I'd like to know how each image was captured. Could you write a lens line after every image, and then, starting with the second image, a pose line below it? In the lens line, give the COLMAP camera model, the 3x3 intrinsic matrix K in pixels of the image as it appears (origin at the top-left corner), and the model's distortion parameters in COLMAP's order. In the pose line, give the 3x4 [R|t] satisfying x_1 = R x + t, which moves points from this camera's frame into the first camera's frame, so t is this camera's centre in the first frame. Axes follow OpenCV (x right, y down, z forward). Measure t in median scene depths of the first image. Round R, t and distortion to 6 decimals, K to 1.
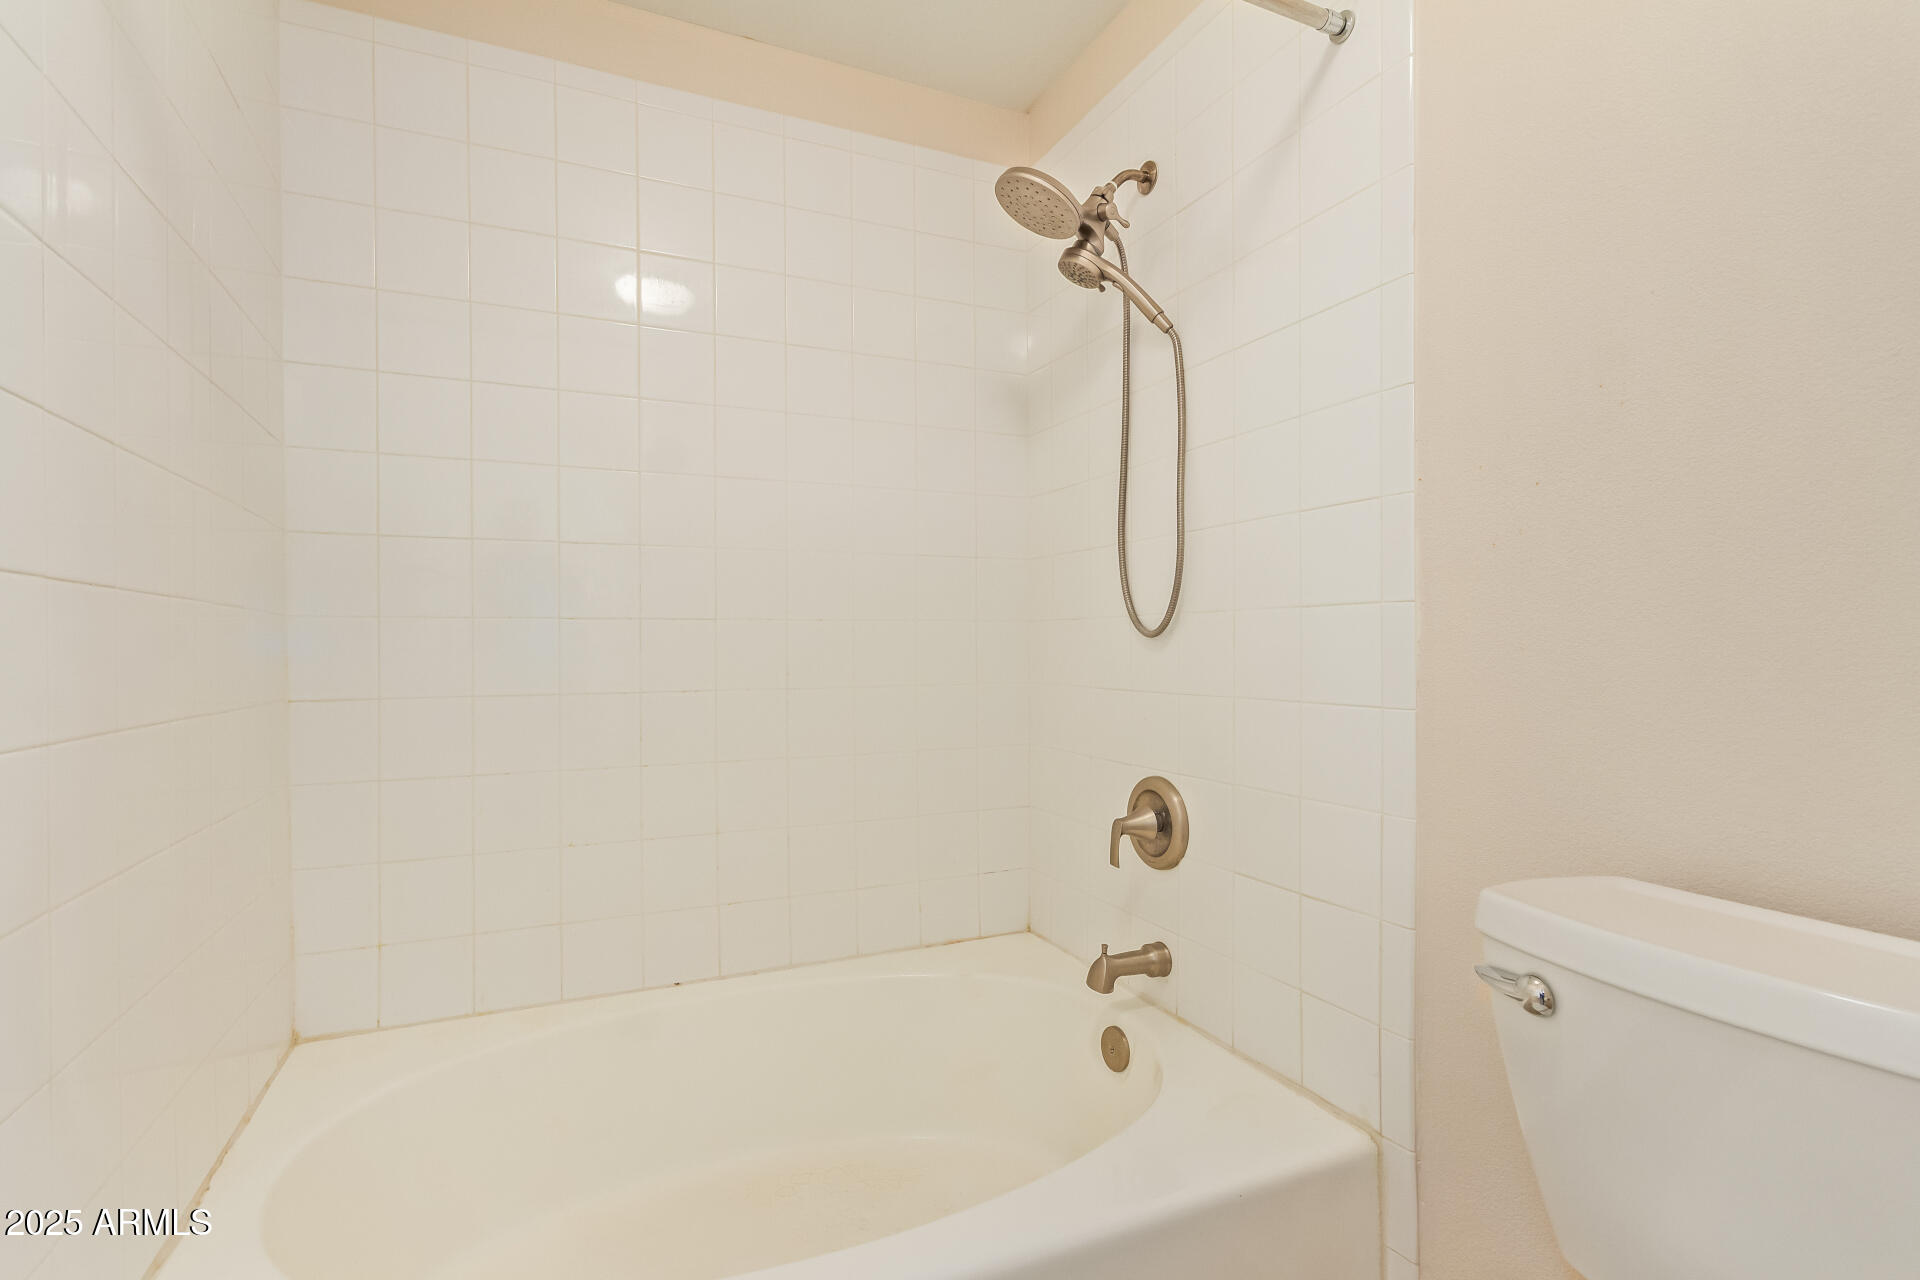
lens RADIAL K [[889.1, 0, 968.3], [0, 889.1, 642.5], [0, 0, 1]] dist [0.002900, 0.001752]
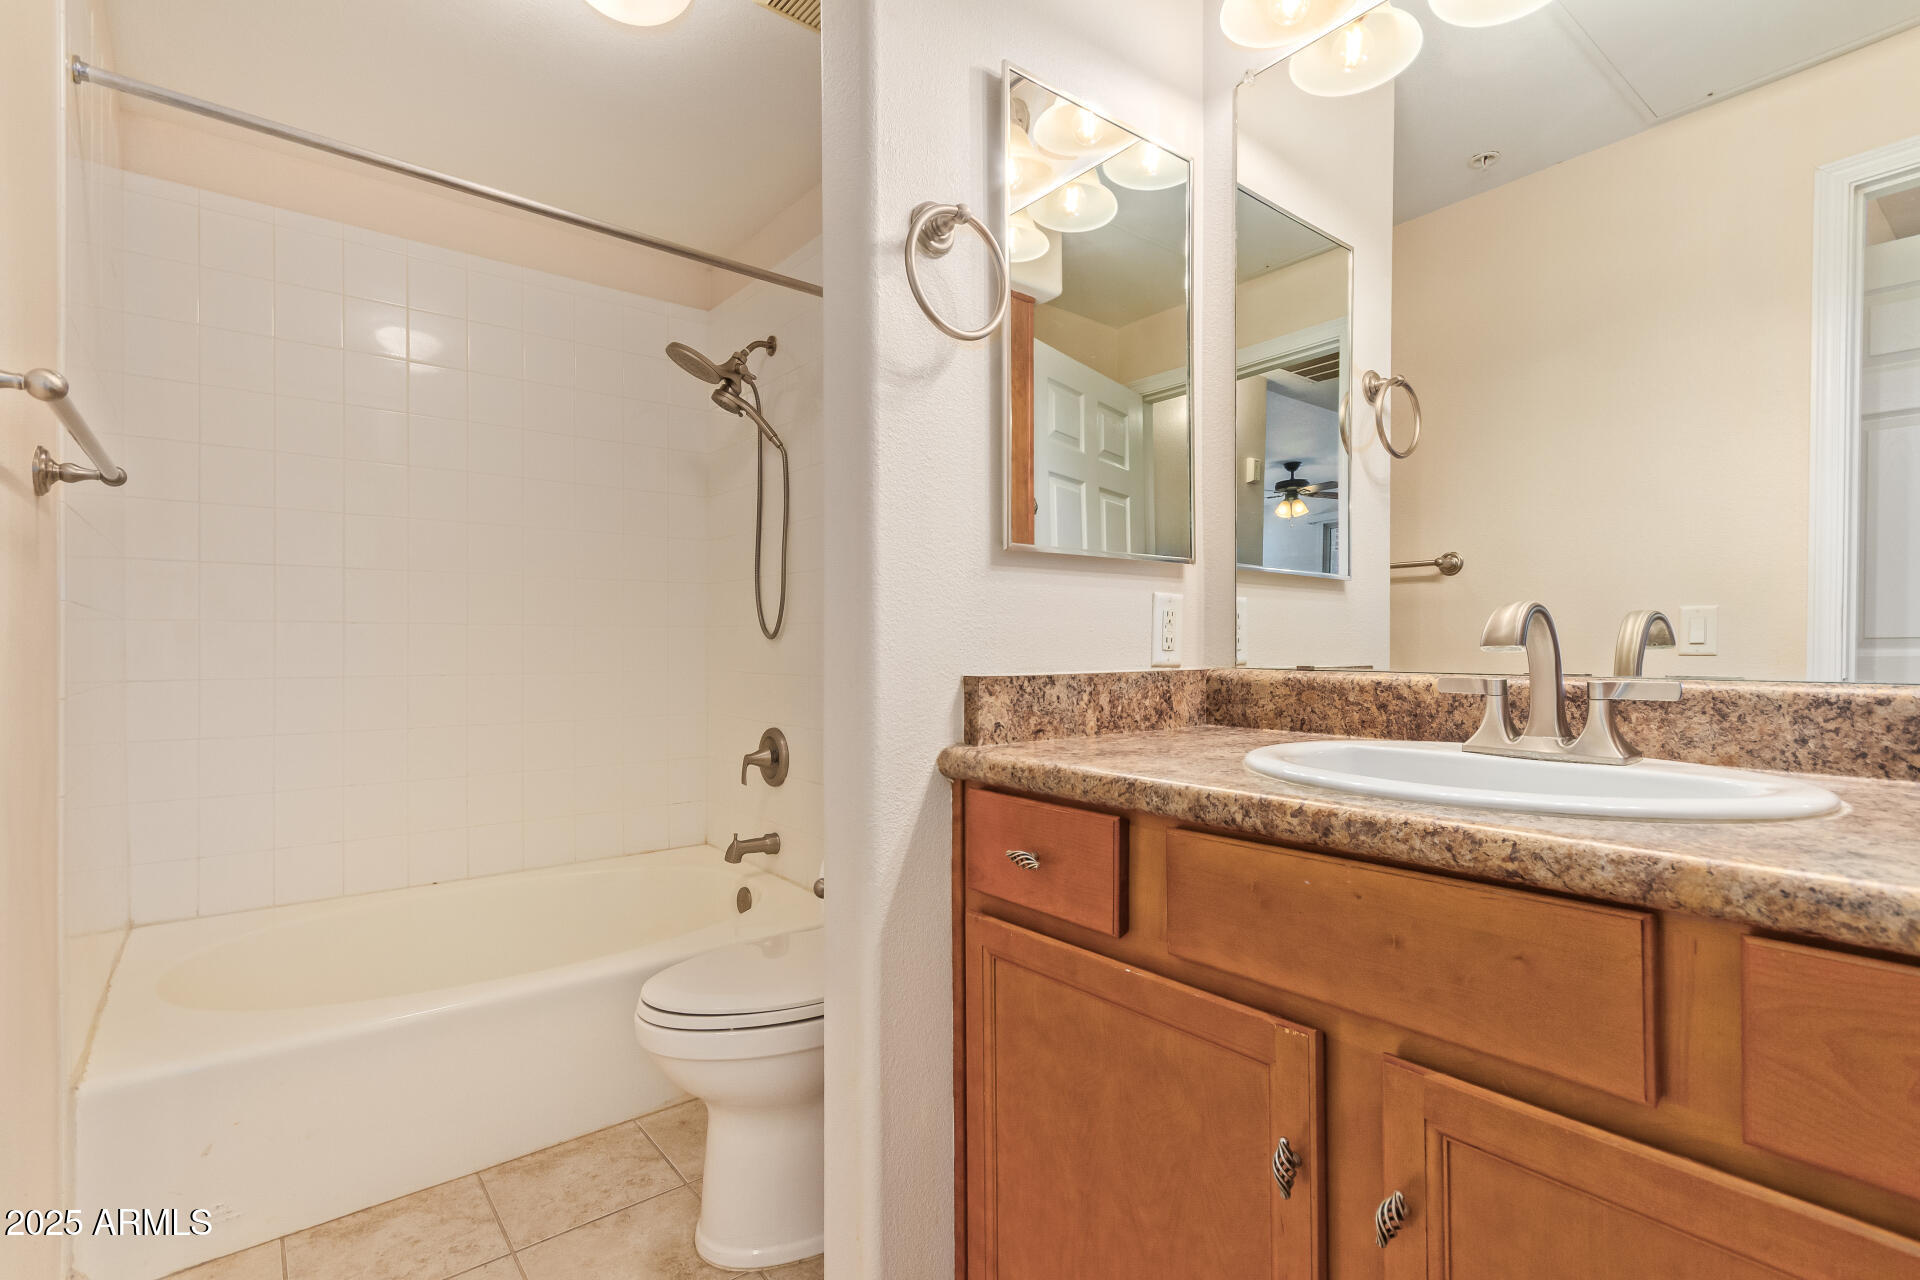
lens RADIAL K [[889.1, 0, 946.7], [0, 889.1, 638.1], [0, 0, 1]] dist [0.002900, 0.001752]
pose [[0.976230, 0.008309, 0.216578, 0.170241], [-0.007699, 0.999964, -0.003662, -0.003568], [-0.216601, 0.001907, 0.976258, -0.606860]]
